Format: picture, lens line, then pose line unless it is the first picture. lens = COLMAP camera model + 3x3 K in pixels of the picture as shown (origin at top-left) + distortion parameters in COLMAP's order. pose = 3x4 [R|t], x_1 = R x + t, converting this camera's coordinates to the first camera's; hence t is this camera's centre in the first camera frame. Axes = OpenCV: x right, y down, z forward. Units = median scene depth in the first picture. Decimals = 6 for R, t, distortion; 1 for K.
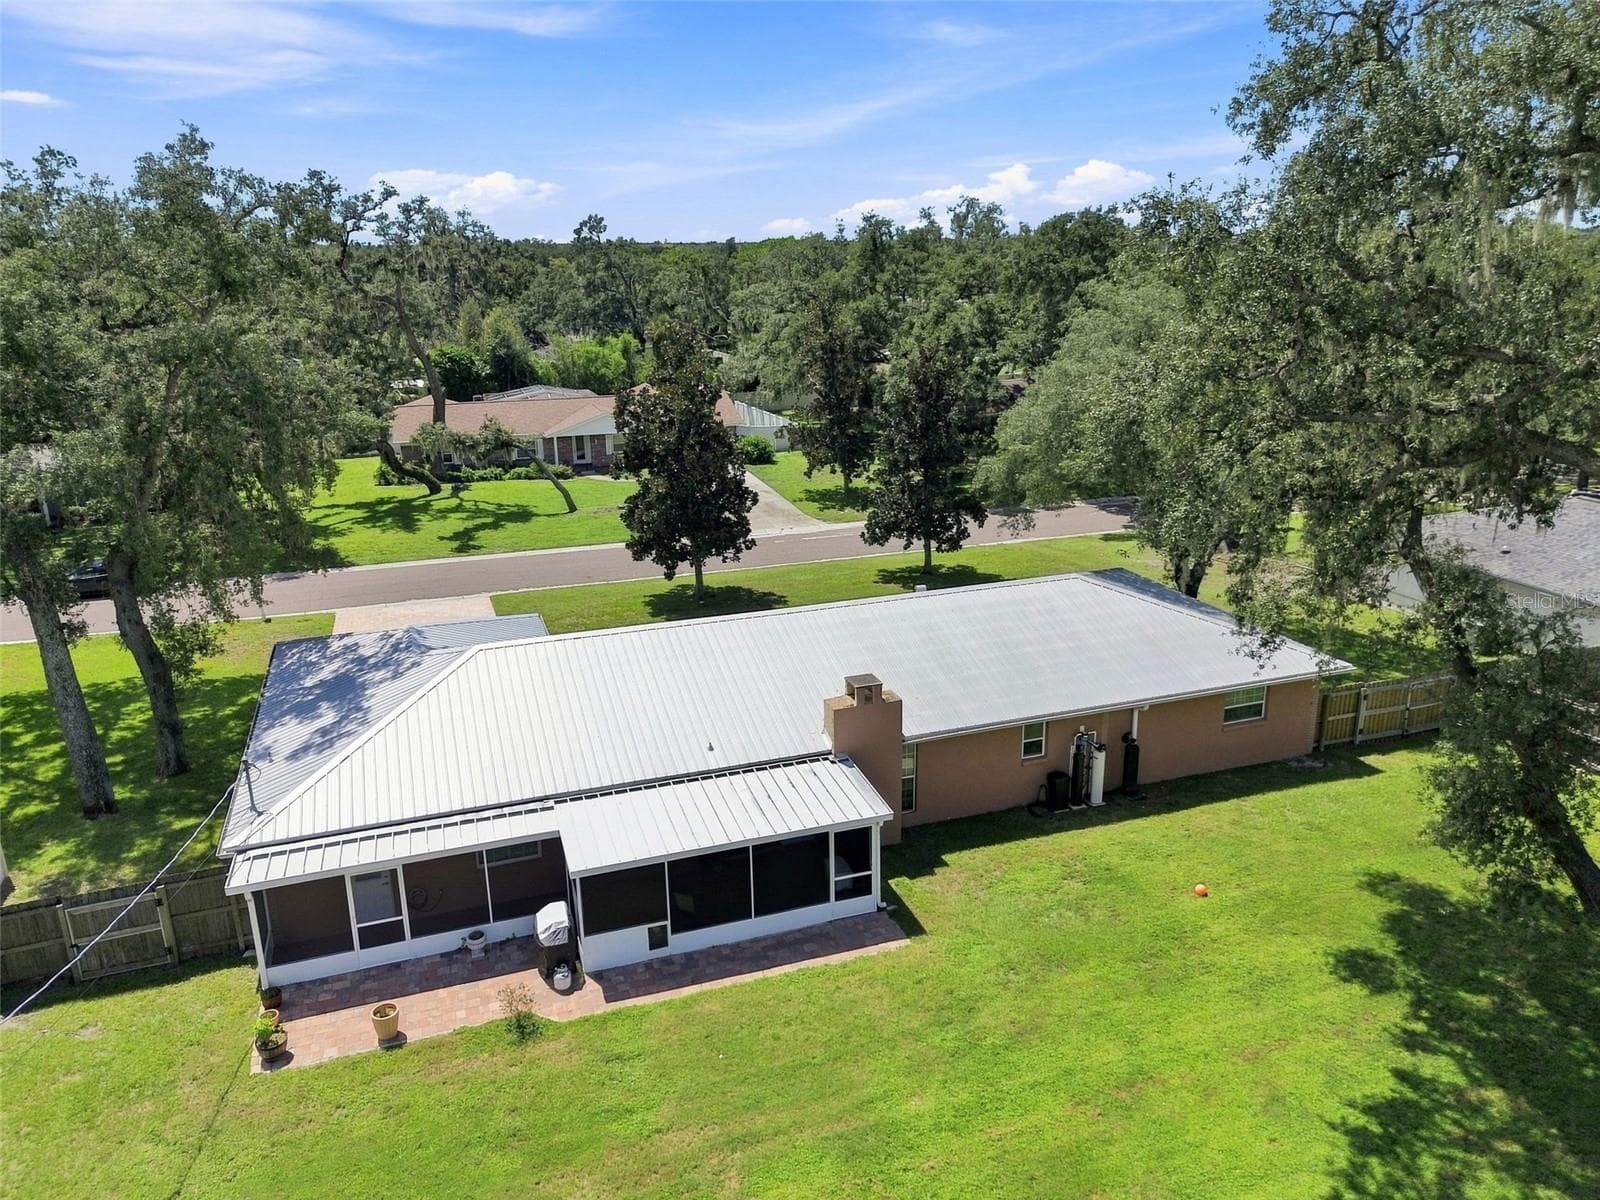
lens RADIAL K [[1126.3, 0, 808.2], [0, 1126.3, 604.1], [0, 0, 1]] dist [0.004453, -0.010097]
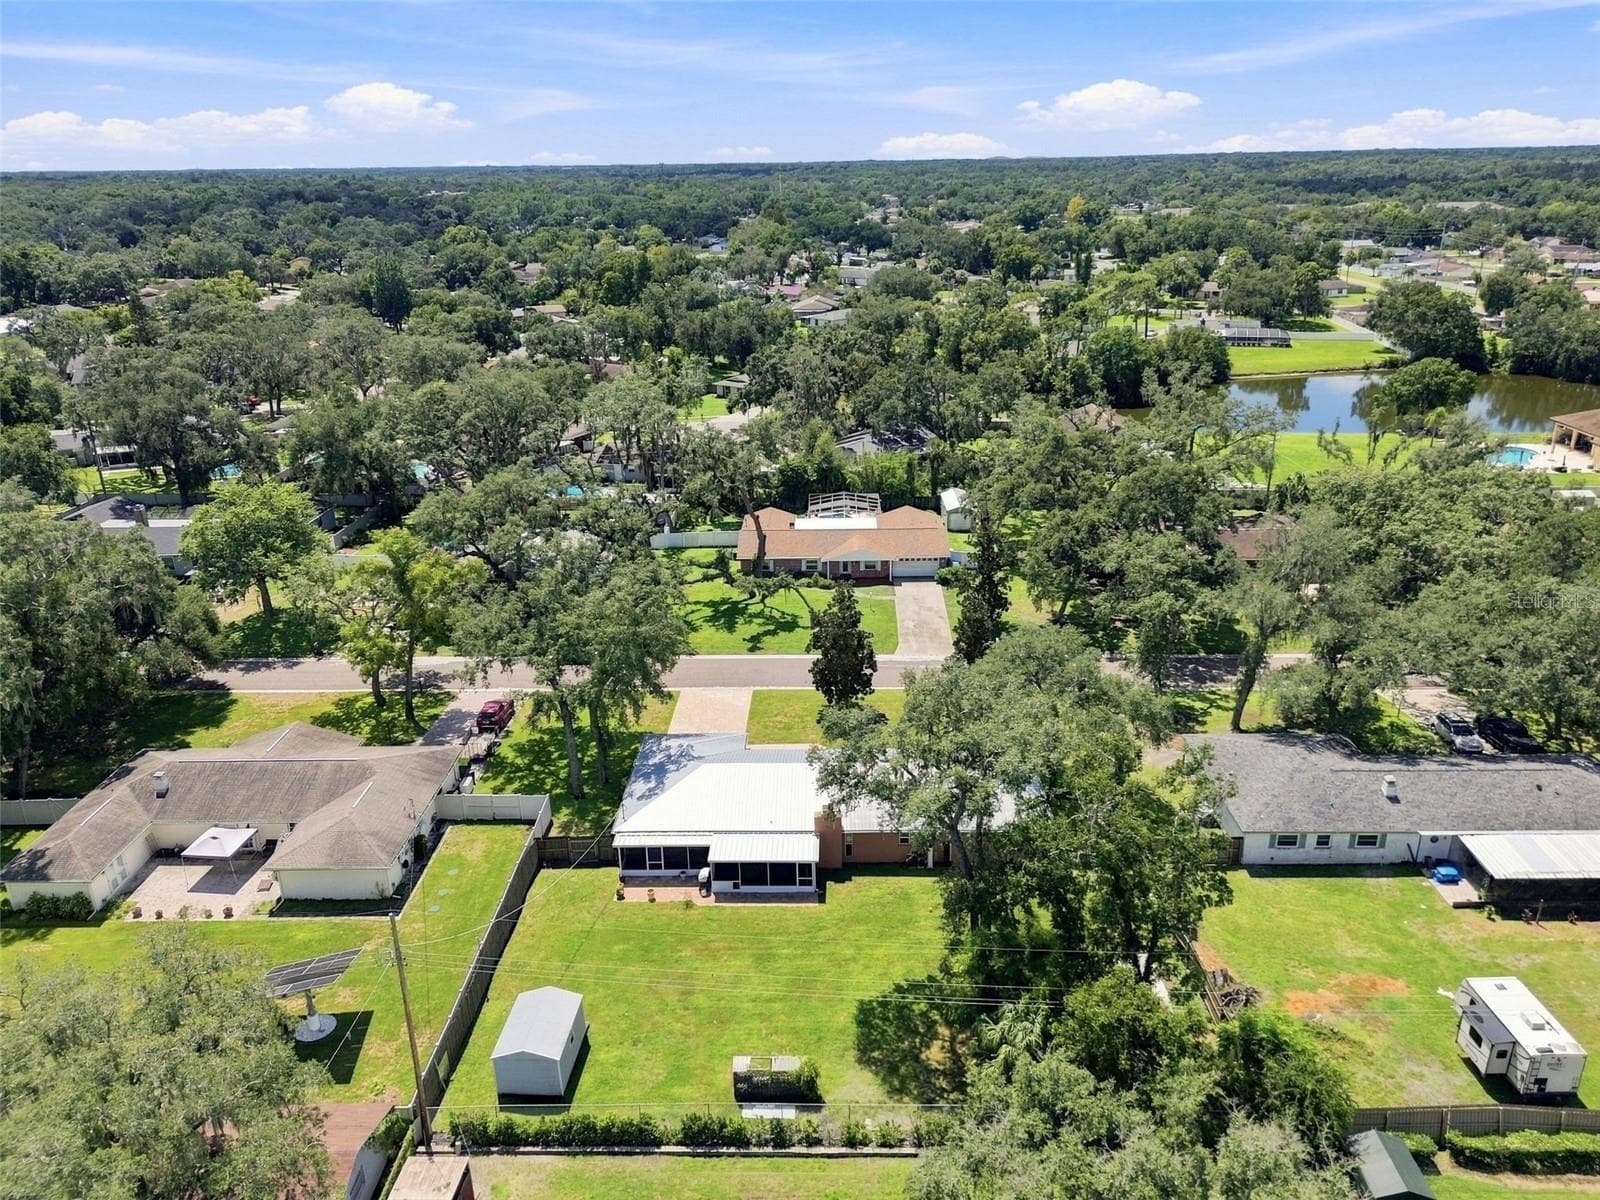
lens RADIAL K [[1126.3, 0, 800.8], [0, 1126.3, 603.5], [0, 0, 1]] dist [0.004453, -0.010097]
pose [[0.930423, 0.126353, -0.344018, 0.923258], [-0.097916, 0.990269, 0.098893, -0.732796], [0.353165, -0.058327, 0.933741, -1.637155]]
